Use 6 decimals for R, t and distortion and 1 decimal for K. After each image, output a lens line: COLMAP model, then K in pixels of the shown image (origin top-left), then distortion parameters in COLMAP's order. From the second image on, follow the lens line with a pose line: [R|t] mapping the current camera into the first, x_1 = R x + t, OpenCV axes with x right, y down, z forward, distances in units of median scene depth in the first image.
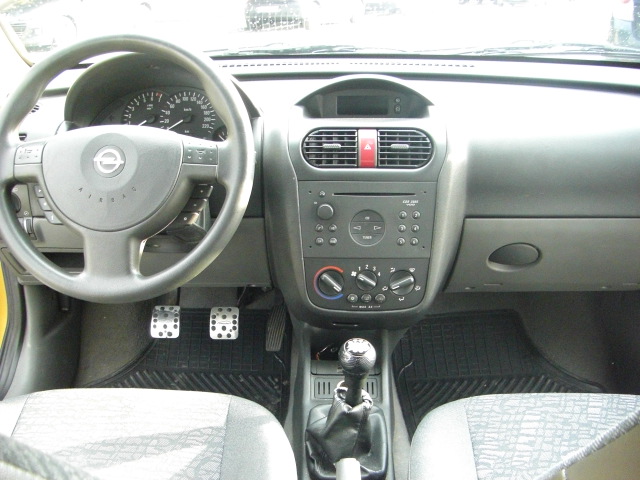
lens RADIAL K [[745.7, 0, 319.9], [0, 745.7, 238.1], [0, 0, 1]] dist [-0.178125, 0.000000]
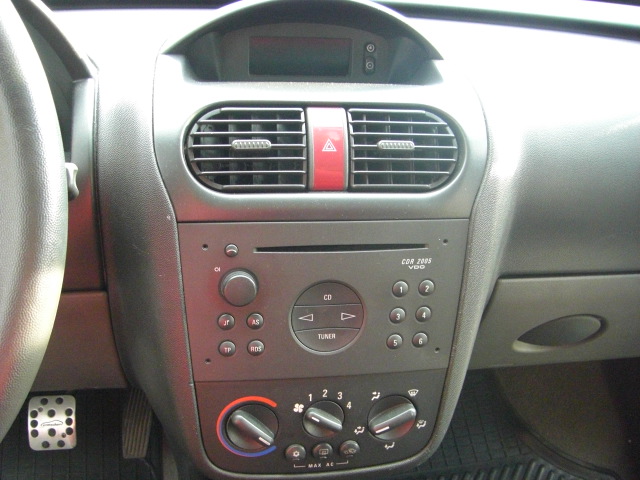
lens RADIAL K [[745.7, 0, 320.0], [0, 745.7, 277.1], [0, 0, 1]] dist [-0.178125, 0.000000]
pose [[0.980923, -0.031717, 0.191792, -0.031528], [0.011456, 0.994317, 0.105840, -0.089183], [-0.194059, -0.101624, 0.975712, 0.533578]]
